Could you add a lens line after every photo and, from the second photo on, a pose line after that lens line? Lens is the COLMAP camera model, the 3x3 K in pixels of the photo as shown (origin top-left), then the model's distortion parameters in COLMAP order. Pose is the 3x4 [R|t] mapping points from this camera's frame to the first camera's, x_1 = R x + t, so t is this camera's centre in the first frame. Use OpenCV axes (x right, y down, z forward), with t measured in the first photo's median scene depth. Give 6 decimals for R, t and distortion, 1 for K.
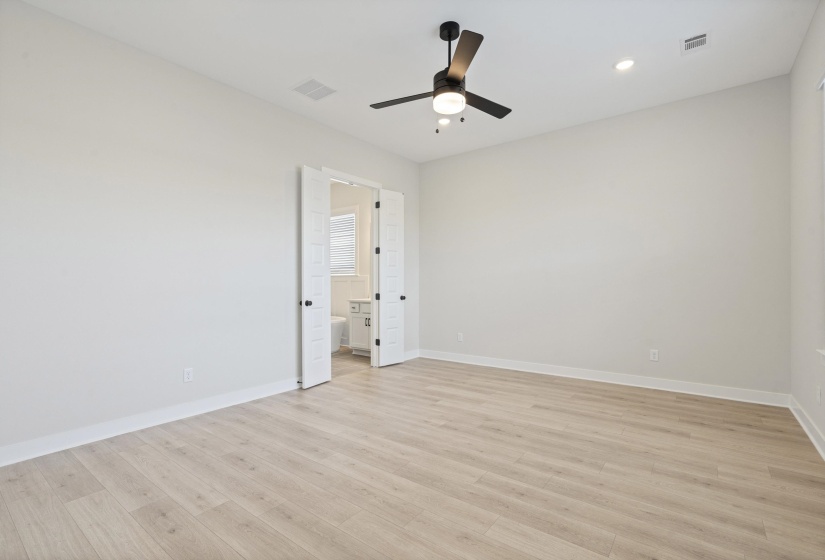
lens RADIAL K [[383.4, 0, 411.1], [0, 383.4, 280.1], [0, 0, 1]] dist [-0.008911, 0.001018]
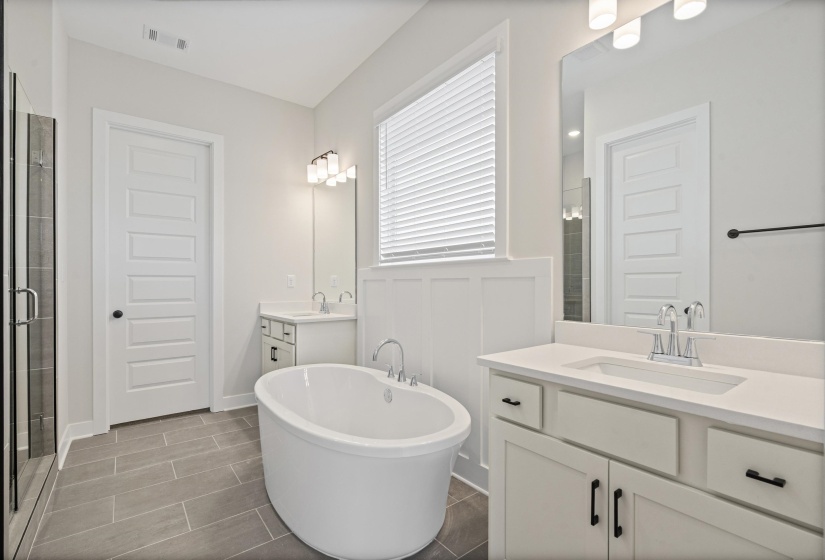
lens RADIAL K [[383.4, 0, 413.8], [0, 383.4, 282.4], [0, 0, 1]] dist [-0.008911, 0.001018]
pose [[0.969946, 0.001215, -0.243318, -0.150830], [-0.000422, 0.999994, 0.003311, 0.004338], [0.243320, -0.003108, 0.969941, 0.777683]]
